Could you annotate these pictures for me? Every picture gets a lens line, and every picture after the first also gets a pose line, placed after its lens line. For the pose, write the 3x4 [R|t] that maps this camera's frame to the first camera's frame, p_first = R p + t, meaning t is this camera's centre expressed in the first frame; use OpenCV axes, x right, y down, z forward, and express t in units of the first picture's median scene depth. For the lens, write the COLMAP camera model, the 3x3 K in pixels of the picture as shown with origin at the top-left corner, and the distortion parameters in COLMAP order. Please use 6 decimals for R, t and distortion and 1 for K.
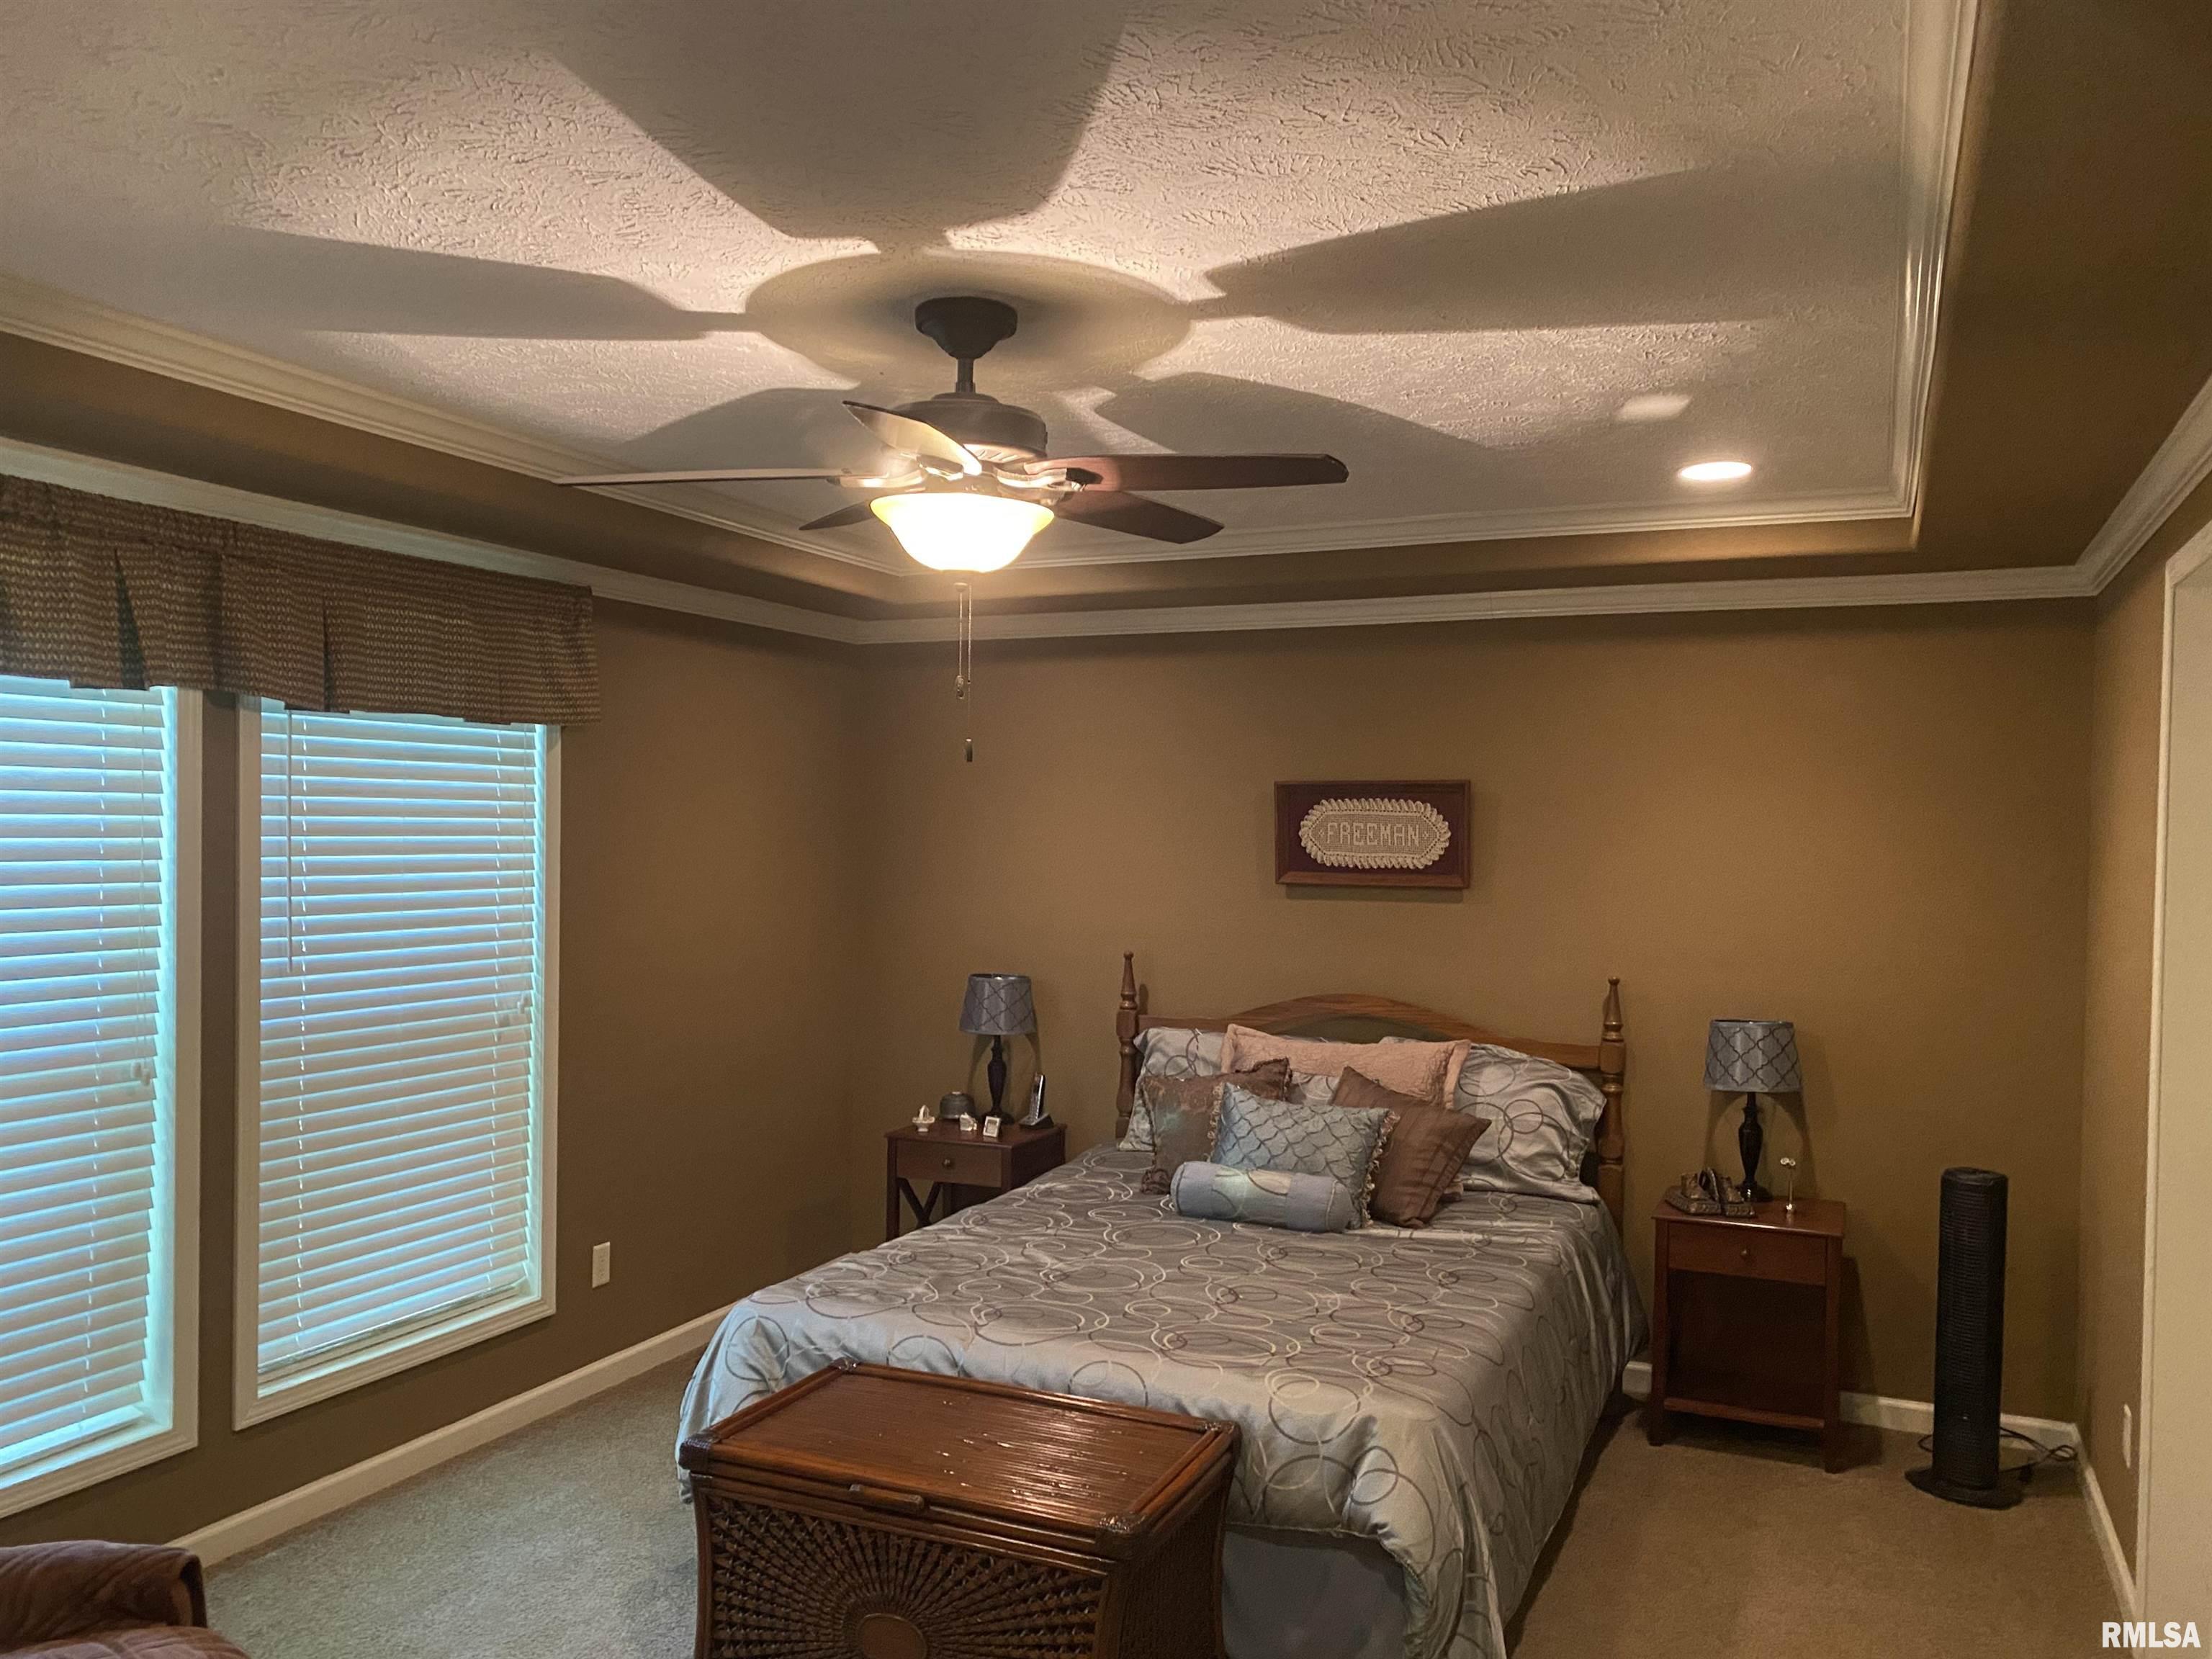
lens RADIAL K [[1712.7, 0, 1106.0], [0, 1712.7, 829.5], [0, 0, 1]] dist [0.060536, -0.049470]
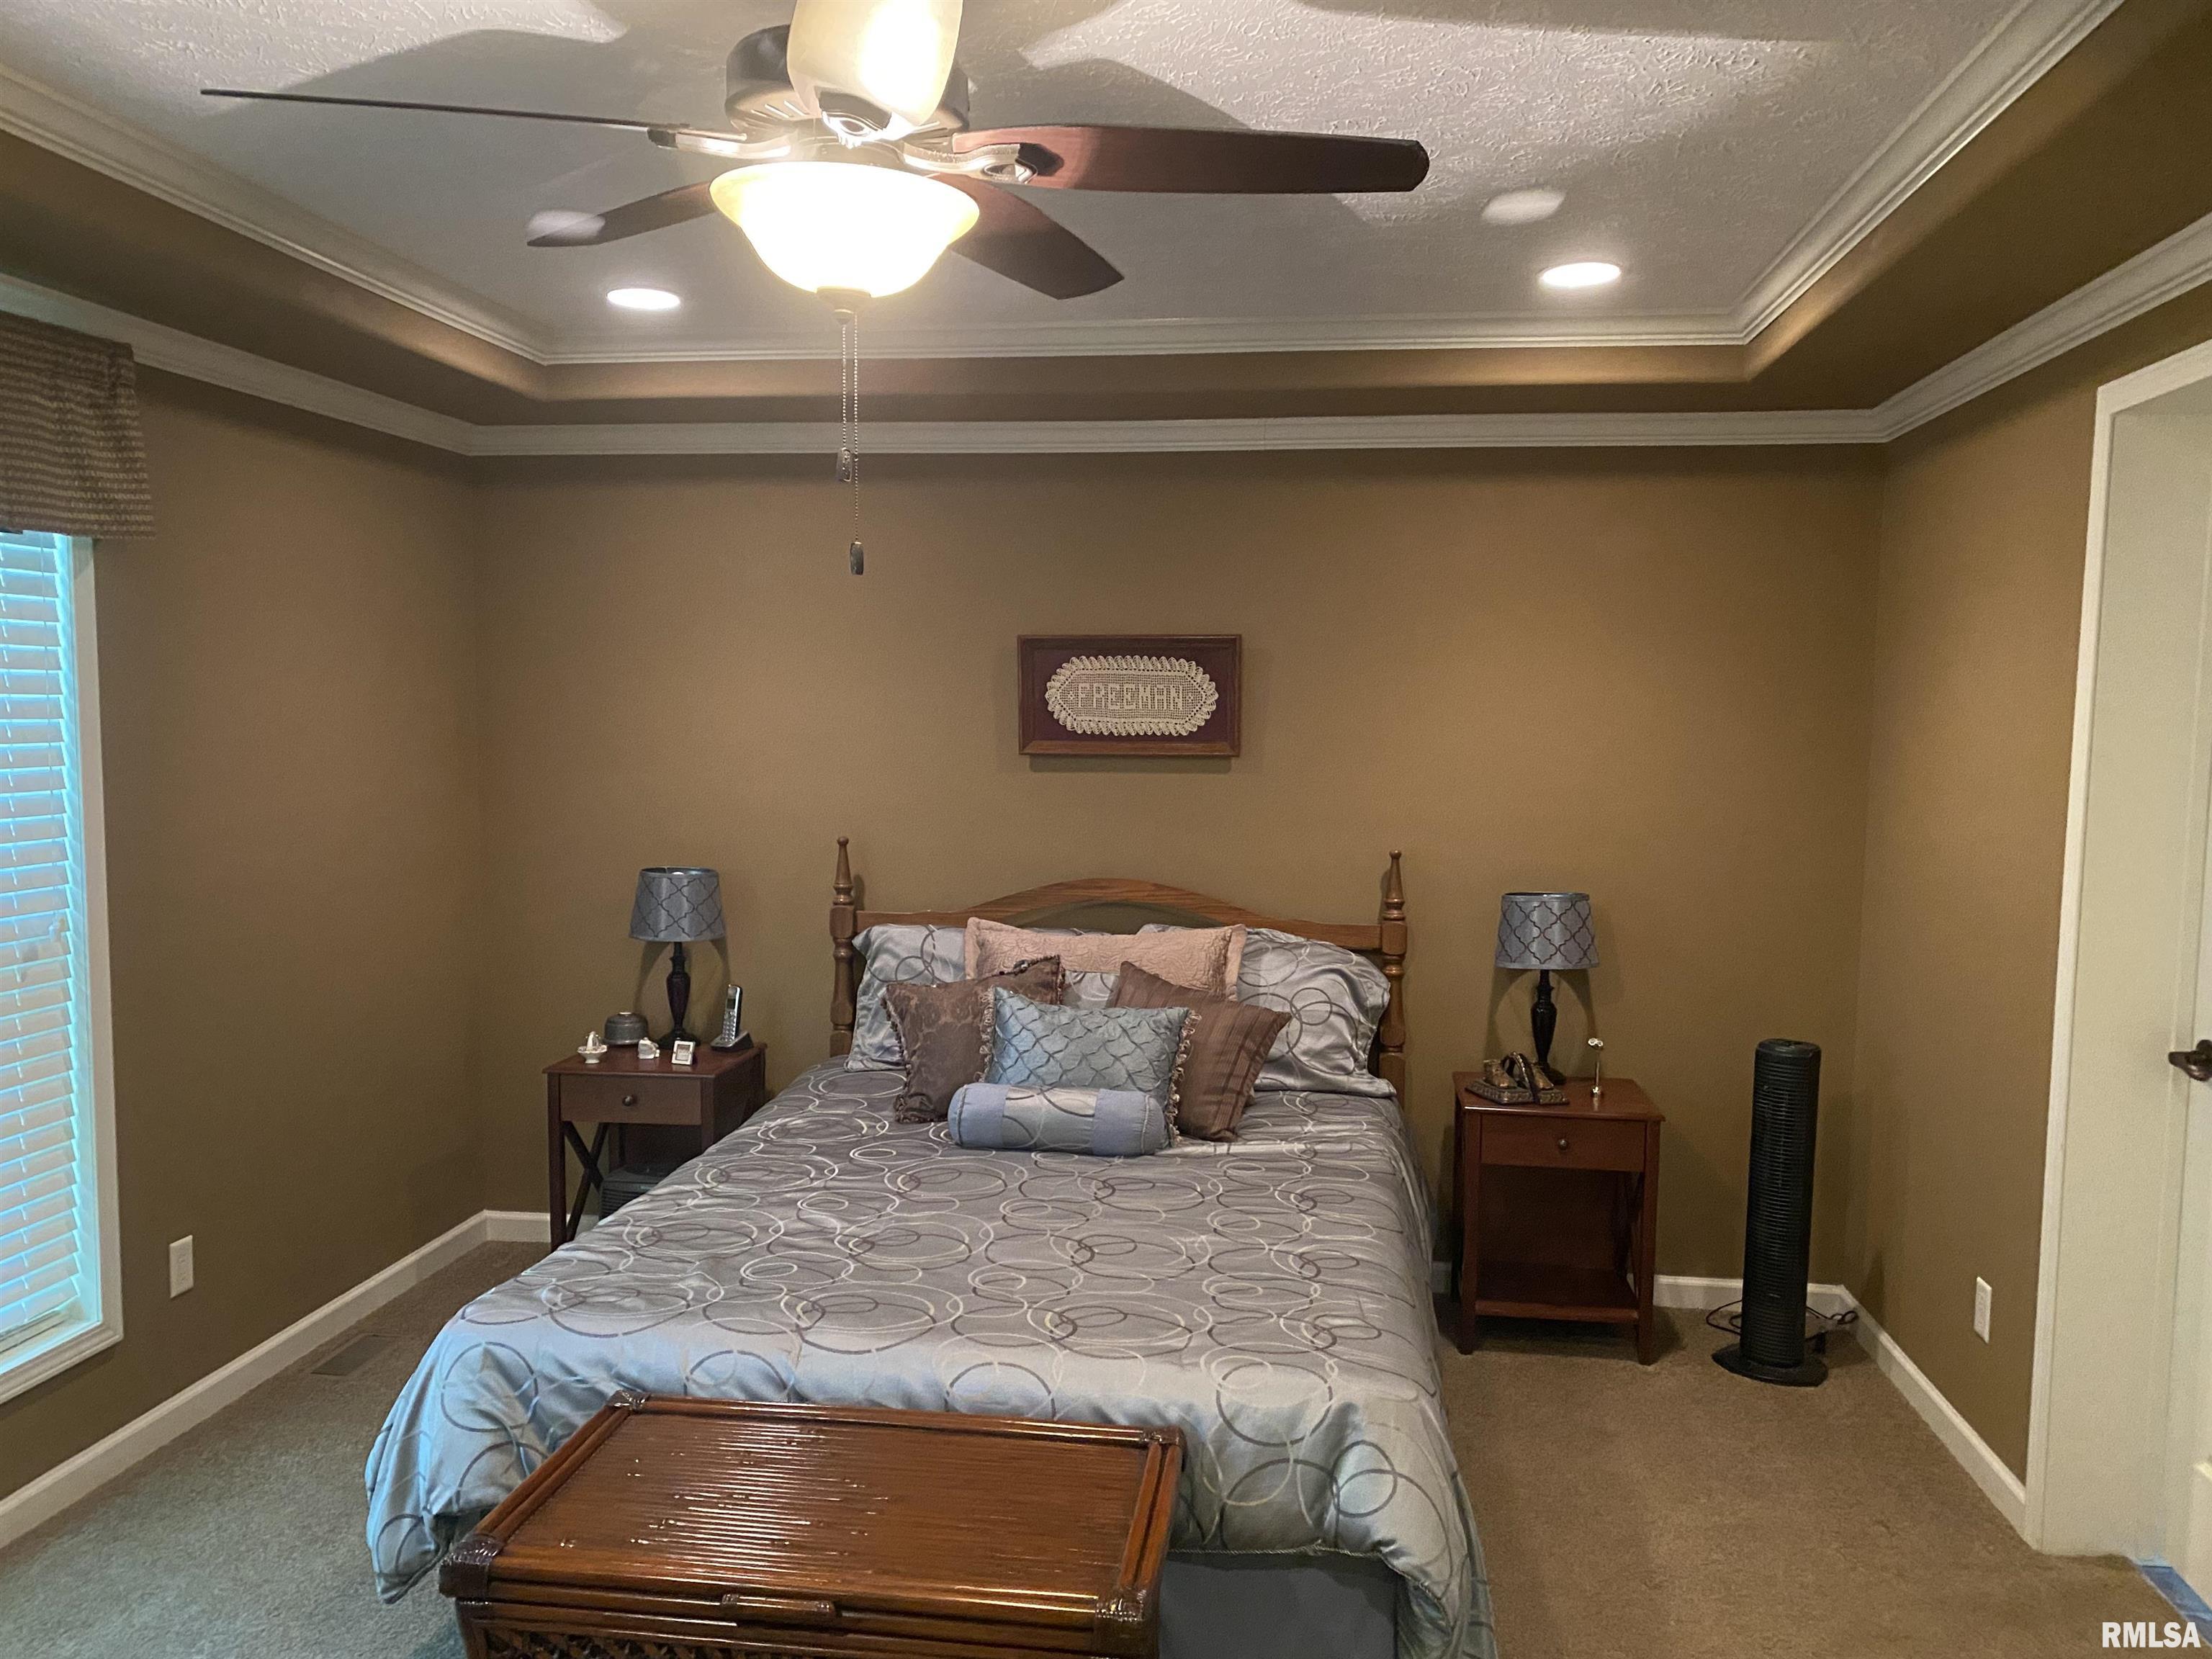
lens RADIAL K [[1712.7, 0, 1106.0], [0, 1712.7, 829.5], [0, 0, 1]] dist [0.060536, -0.049470]
pose [[0.961136, -0.023441, 0.275077, -0.117306], [0.003941, 0.997452, 0.071229, 0.009644], [-0.276046, -0.067376, 0.958780, 0.188398]]
